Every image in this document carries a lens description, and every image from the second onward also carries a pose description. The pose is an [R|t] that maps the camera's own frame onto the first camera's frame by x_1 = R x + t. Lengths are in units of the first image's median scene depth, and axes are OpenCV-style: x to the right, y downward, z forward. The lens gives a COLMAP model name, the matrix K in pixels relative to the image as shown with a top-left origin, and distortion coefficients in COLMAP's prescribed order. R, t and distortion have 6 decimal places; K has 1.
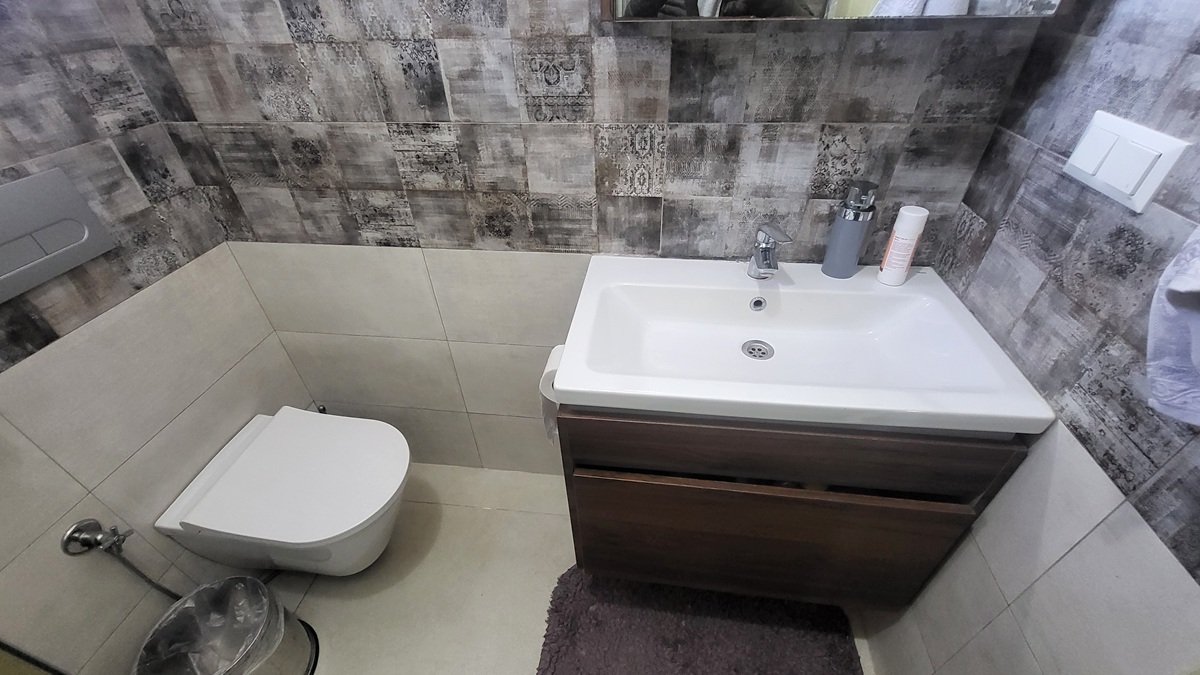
lens RADIAL K [[476.0, 0, 603.5], [0, 476.0, 338.0], [0, 0, 1]] dist [0.001371, -0.000953]
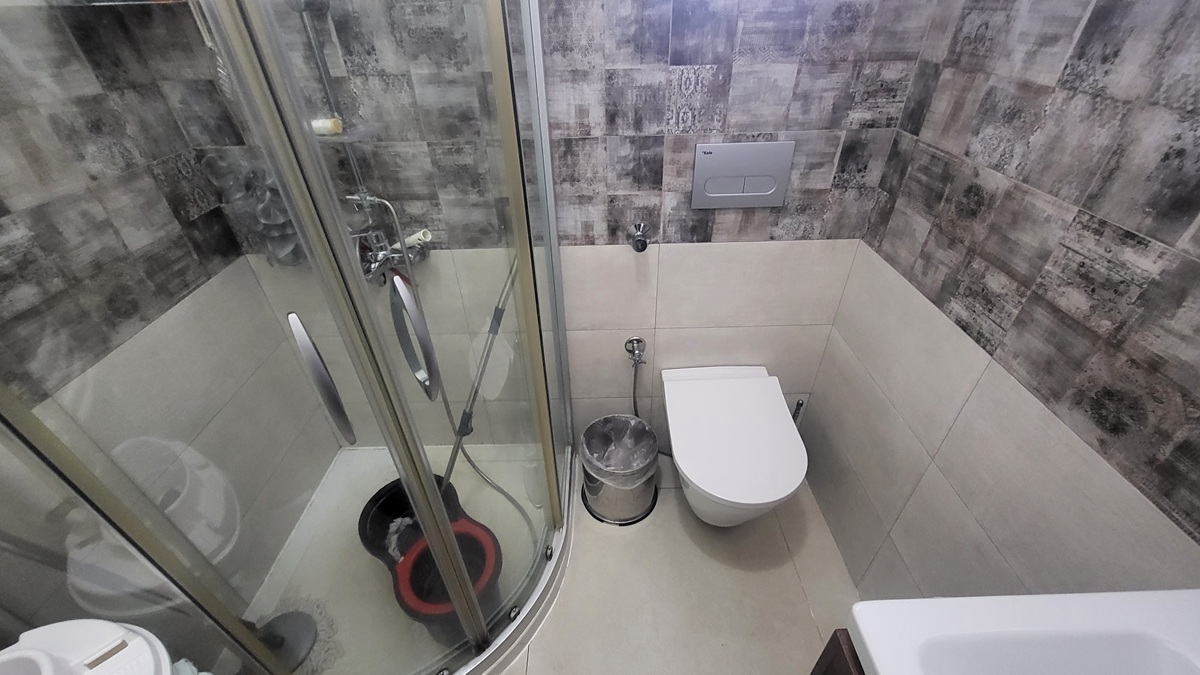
lens RADIAL K [[476.0, 0, 601.1], [0, 476.0, 337.0], [0, 0, 1]] dist [0.001371, -0.000953]
pose [[0.142983, 0.596030, -0.790129, 0.129235], [-0.585913, 0.694384, 0.417777, -0.193740], [0.797661, 0.403212, 0.448506, 0.174464]]
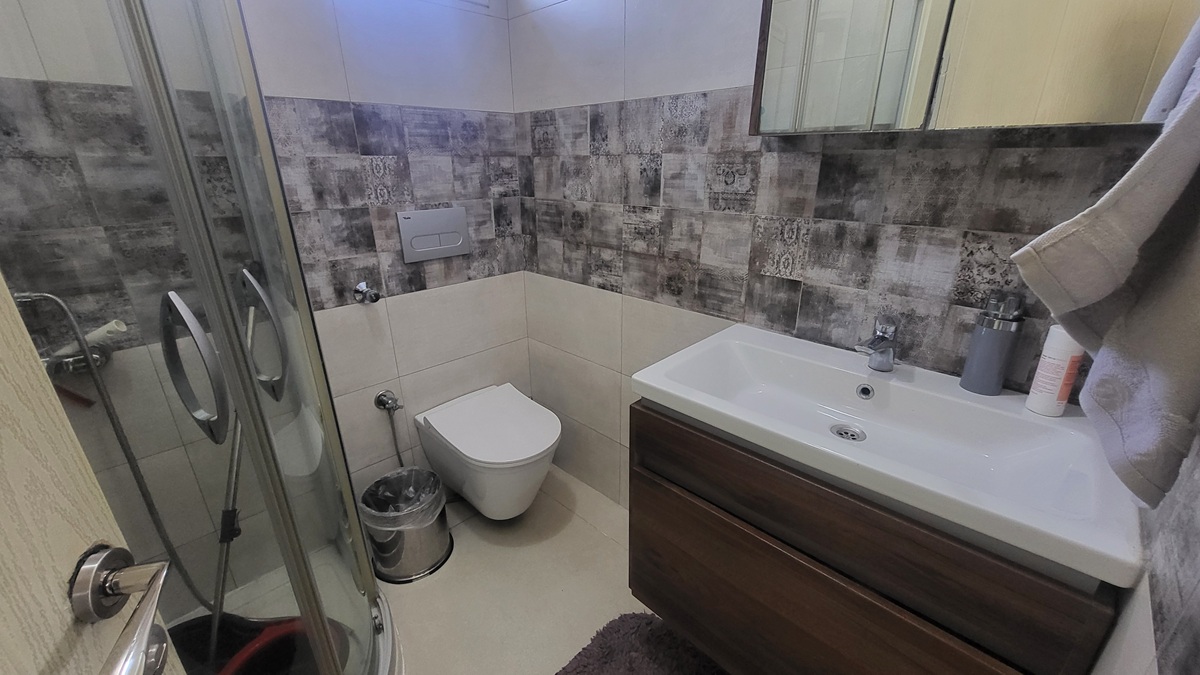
lens RADIAL K [[476.0, 0, 603.5], [0, 476.0, 336.7], [0, 0, 1]] dist [0.001371, -0.000953]
pose [[0.801300, 0.229689, -0.552414, 0.410204], [-0.375051, 0.912253, -0.164719, 0.191992], [0.466107, 0.339172, 0.817133, -0.101400]]
